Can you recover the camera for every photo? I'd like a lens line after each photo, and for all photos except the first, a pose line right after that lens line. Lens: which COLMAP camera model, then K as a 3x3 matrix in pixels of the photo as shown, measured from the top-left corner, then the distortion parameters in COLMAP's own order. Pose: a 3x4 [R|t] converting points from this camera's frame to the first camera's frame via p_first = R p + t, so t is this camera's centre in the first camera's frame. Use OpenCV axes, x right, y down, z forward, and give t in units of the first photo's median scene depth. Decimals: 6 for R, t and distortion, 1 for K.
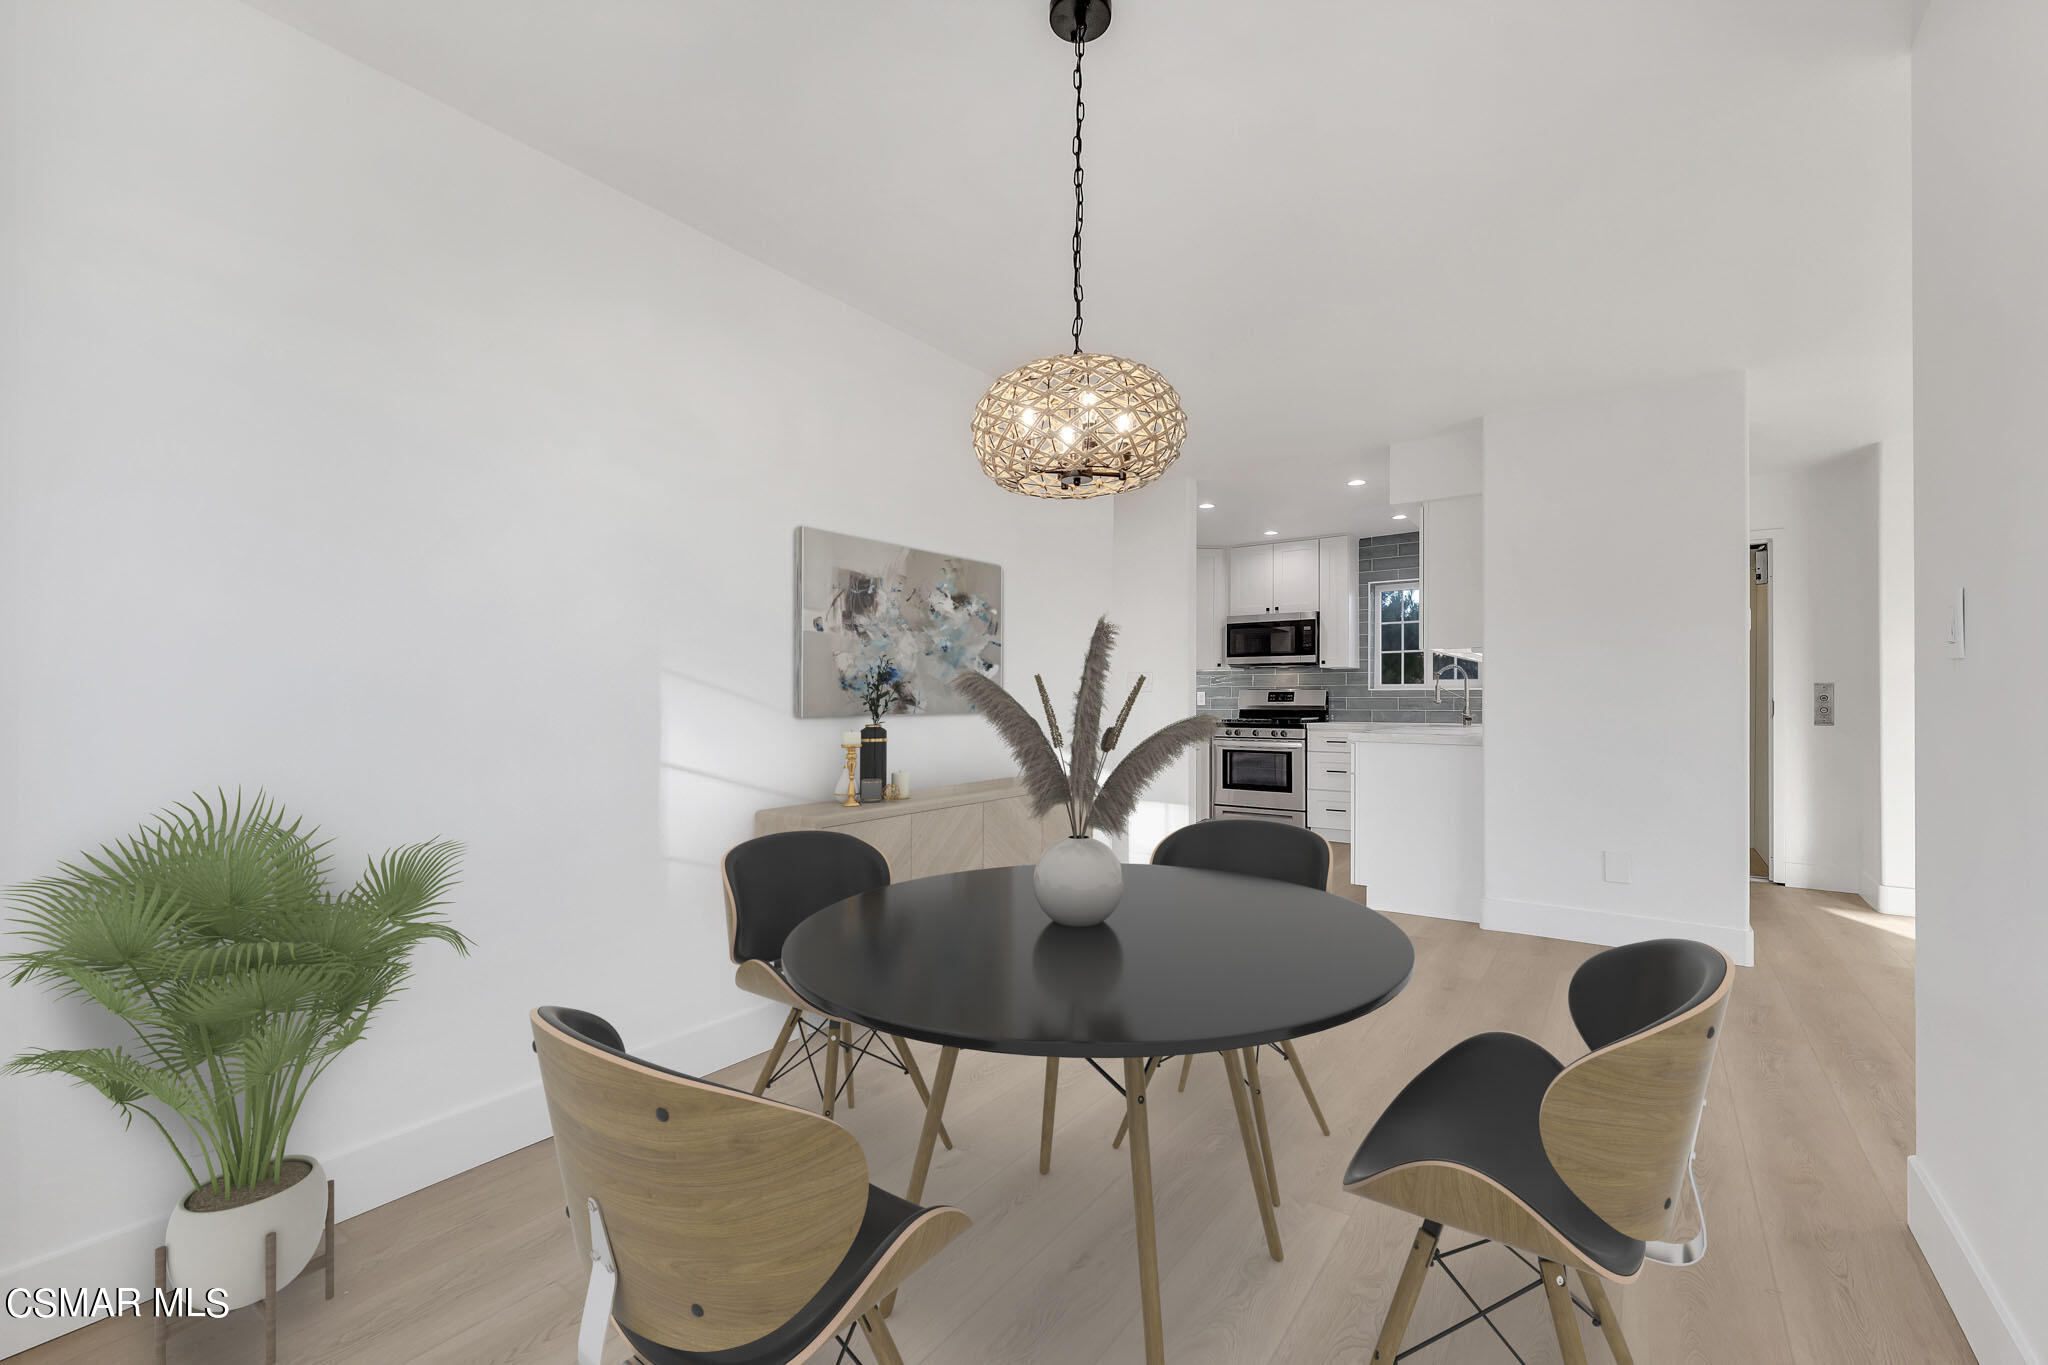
lens RADIAL K [[841.4, 0, 1021.8], [0, 841.4, 690.7], [0, 0, 1]] dist [0.002033, -0.001163]
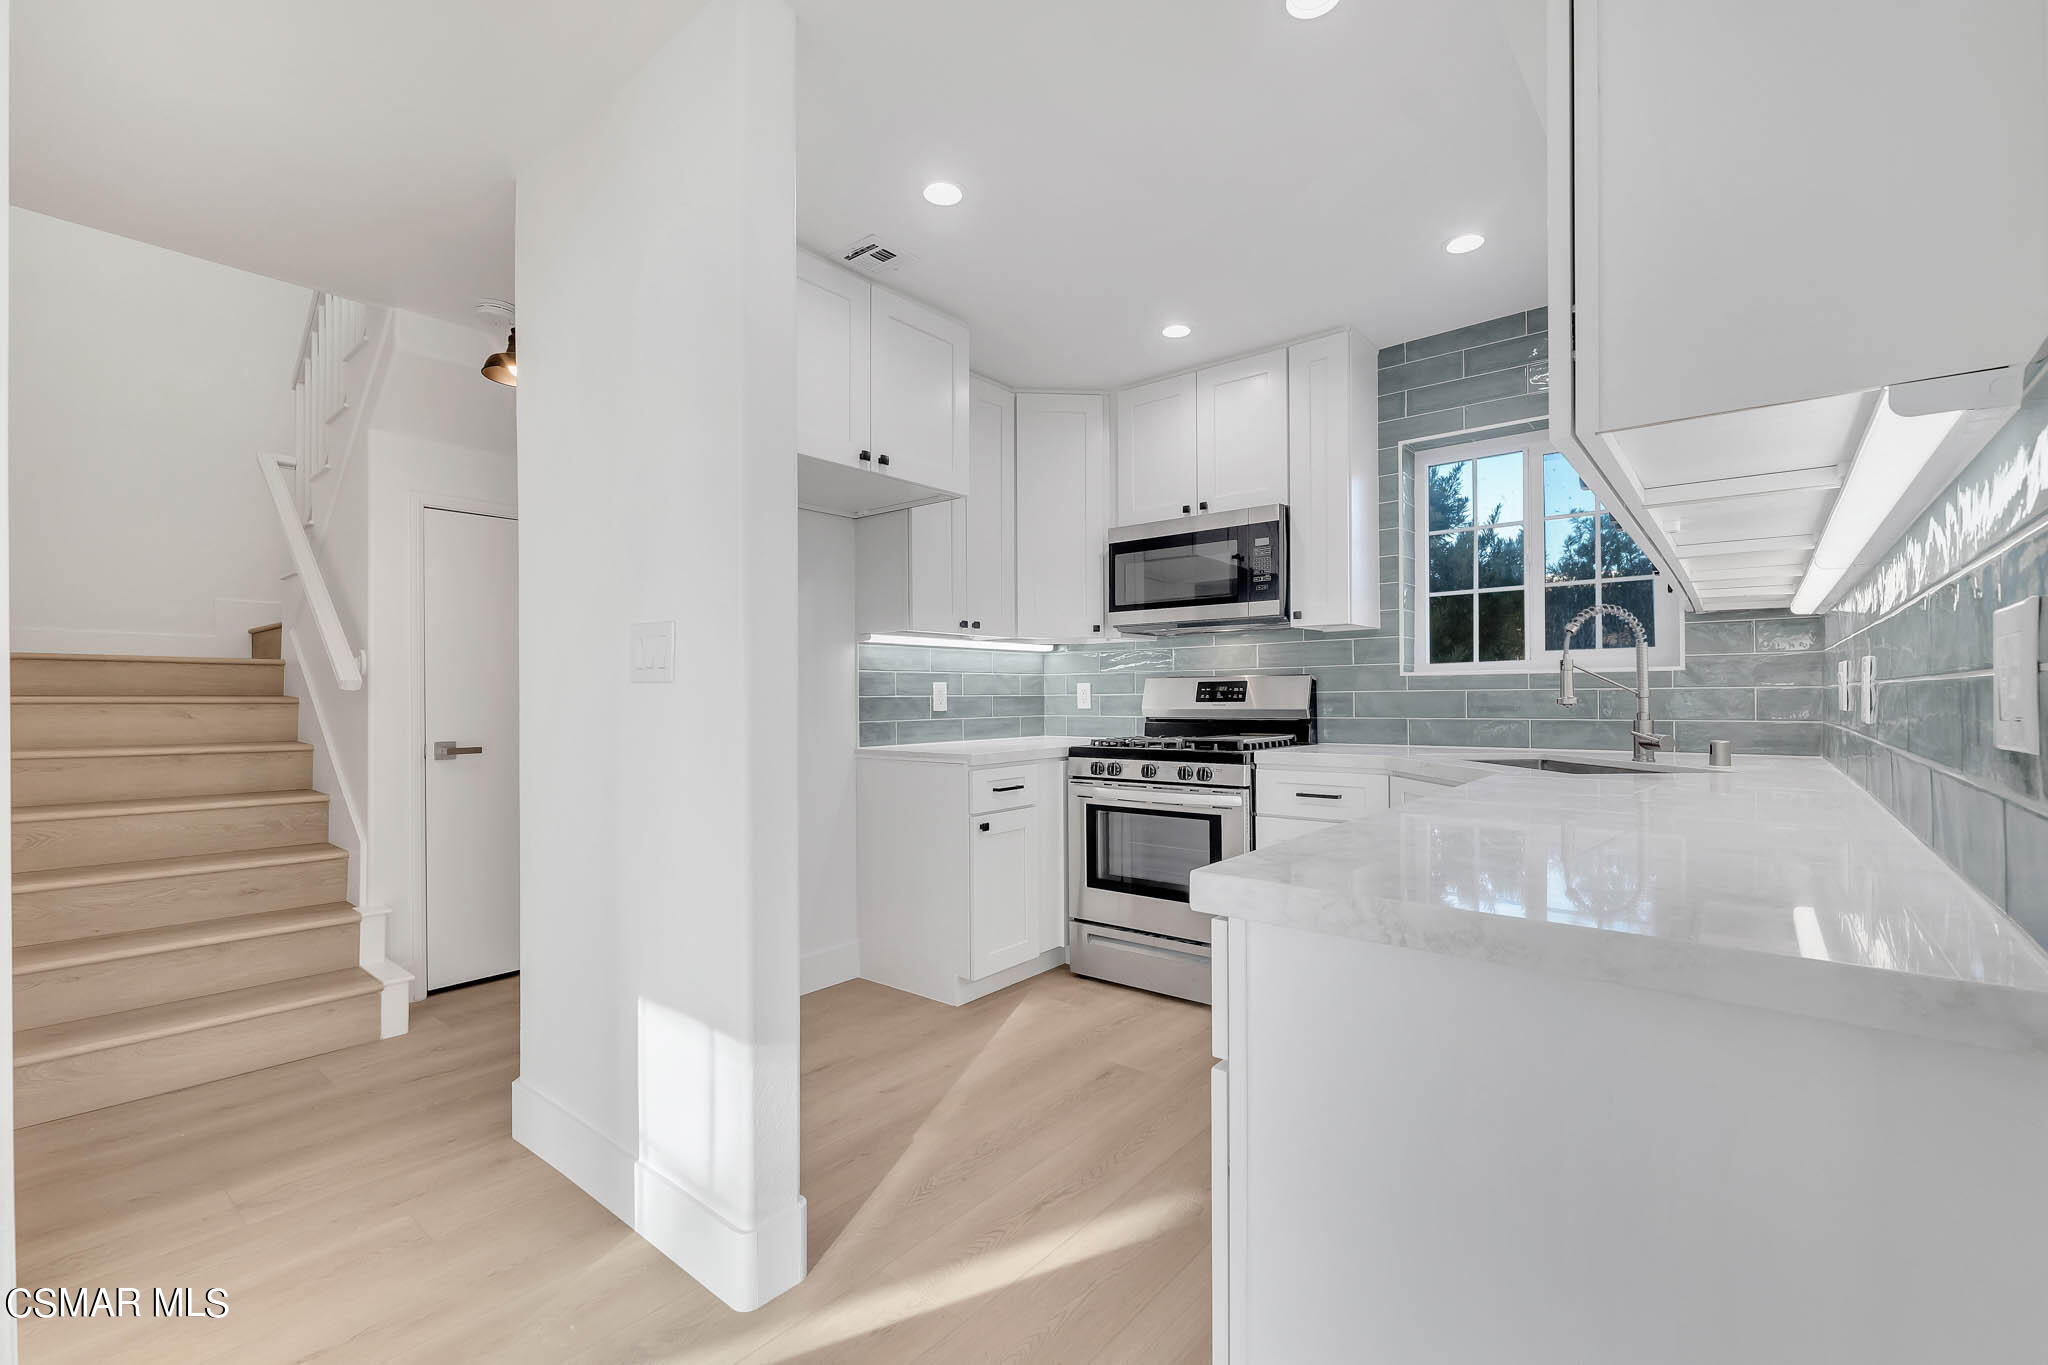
lens RADIAL K [[841.4, 0, 1031.4], [0, 841.4, 685.9], [0, 0, 1]] dist [0.002033, -0.001163]
pose [[0.998576, -0.007677, -0.052797, 0.233957], [0.007471, 0.999964, -0.004084, 0.005149], [0.052827, 0.003684, 0.998597, 0.528703]]
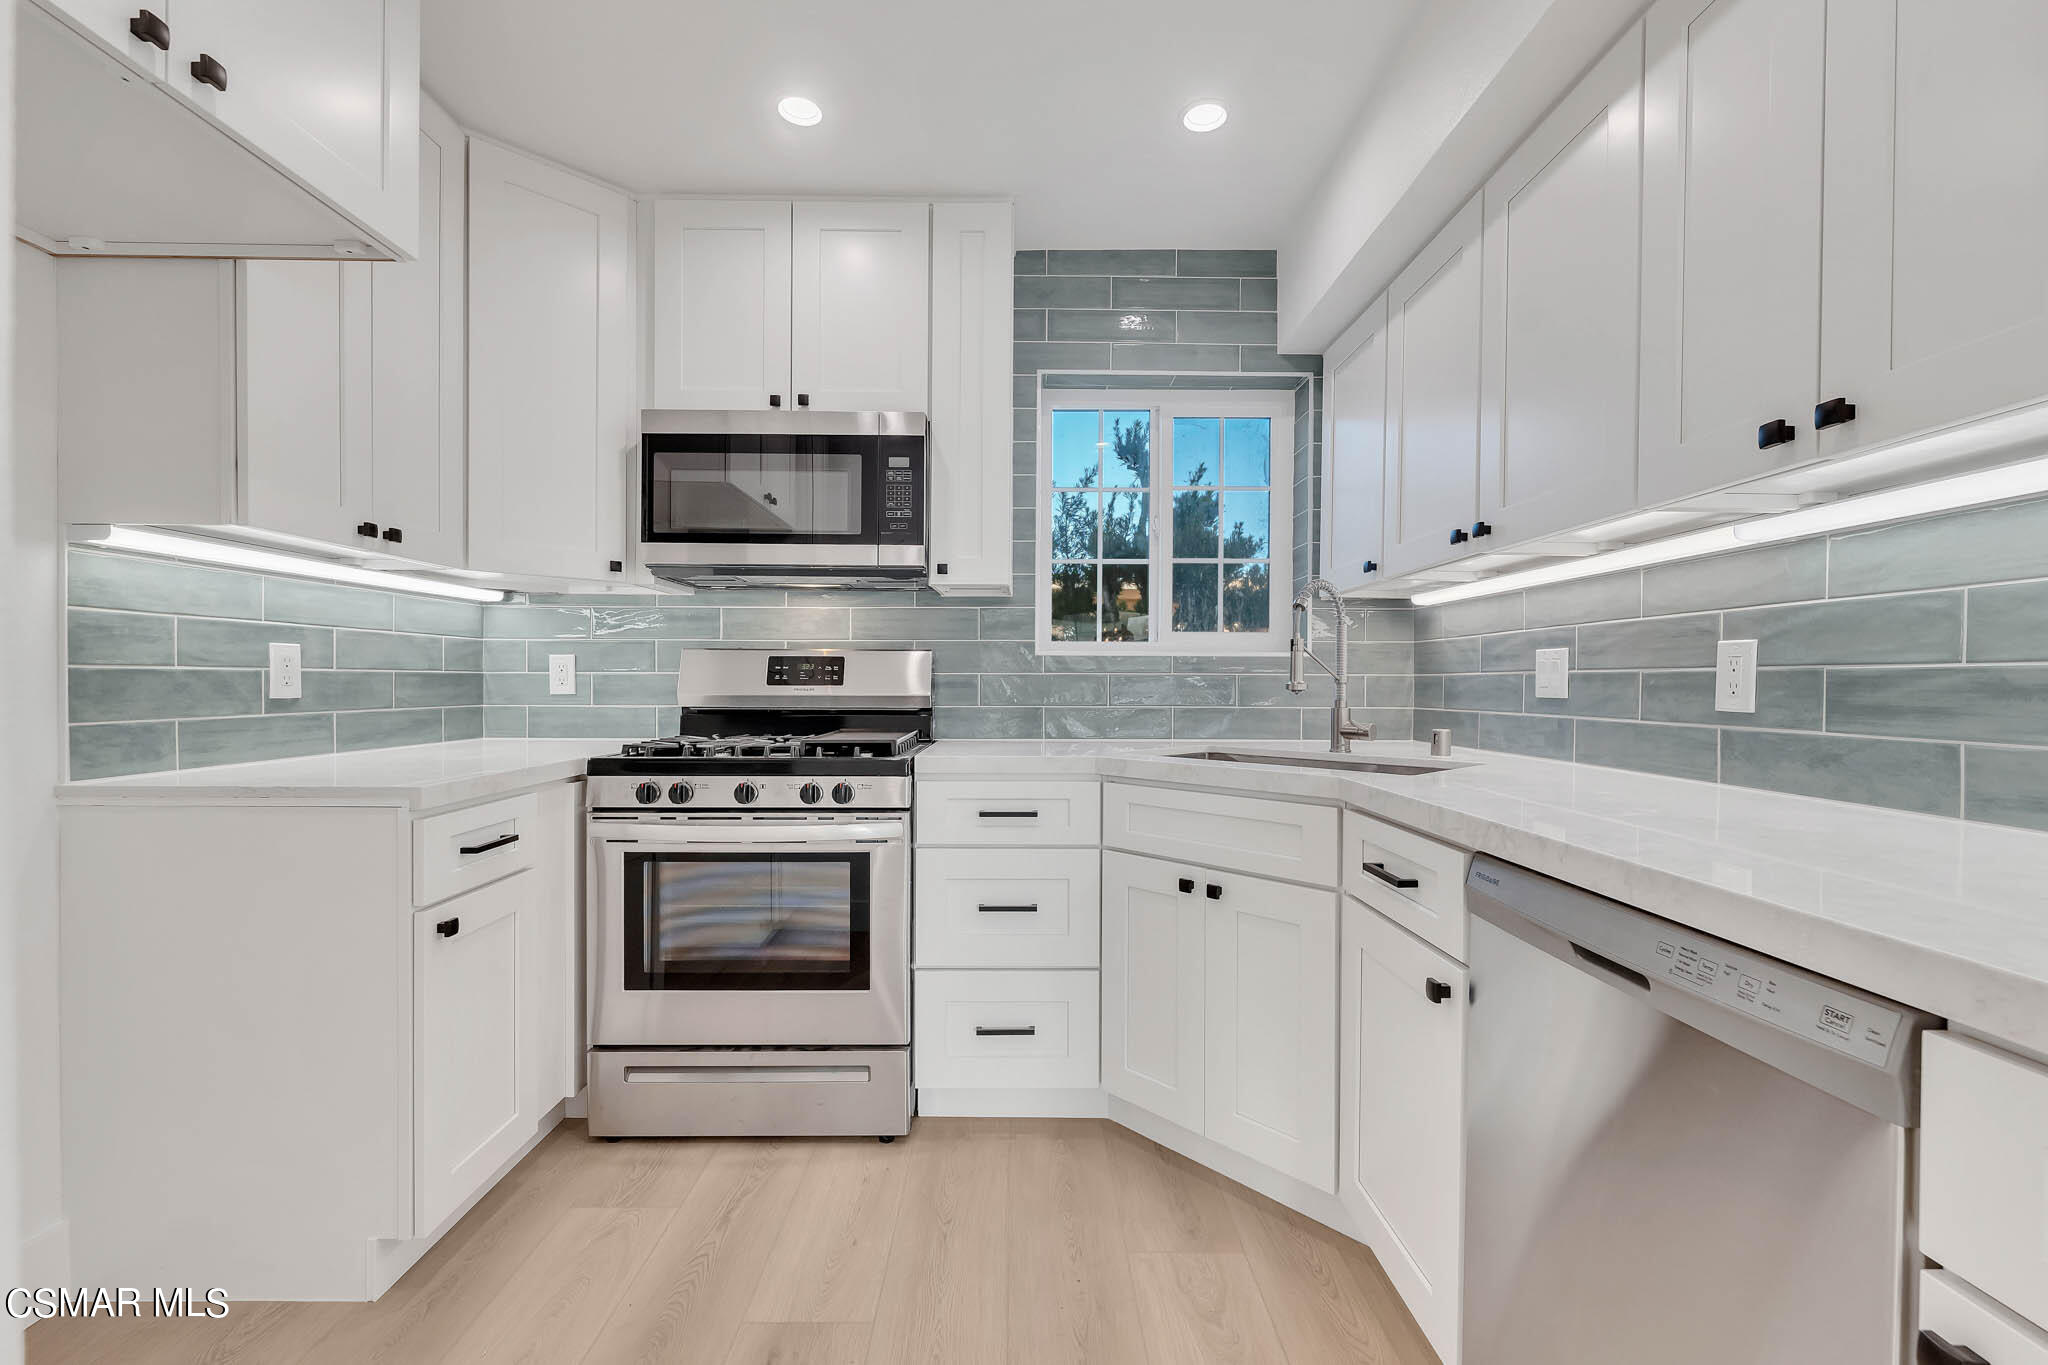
lens RADIAL K [[841.4, 0, 983.5], [0, 841.4, 687.6], [0, 0, 1]] dist [0.002033, -0.001163]
pose [[0.810663, -0.000505, 0.585512, 0.171071], [-0.009591, 0.999854, 0.014142, 0.008861], [-0.585434, -0.017080, 0.810540, 0.702414]]
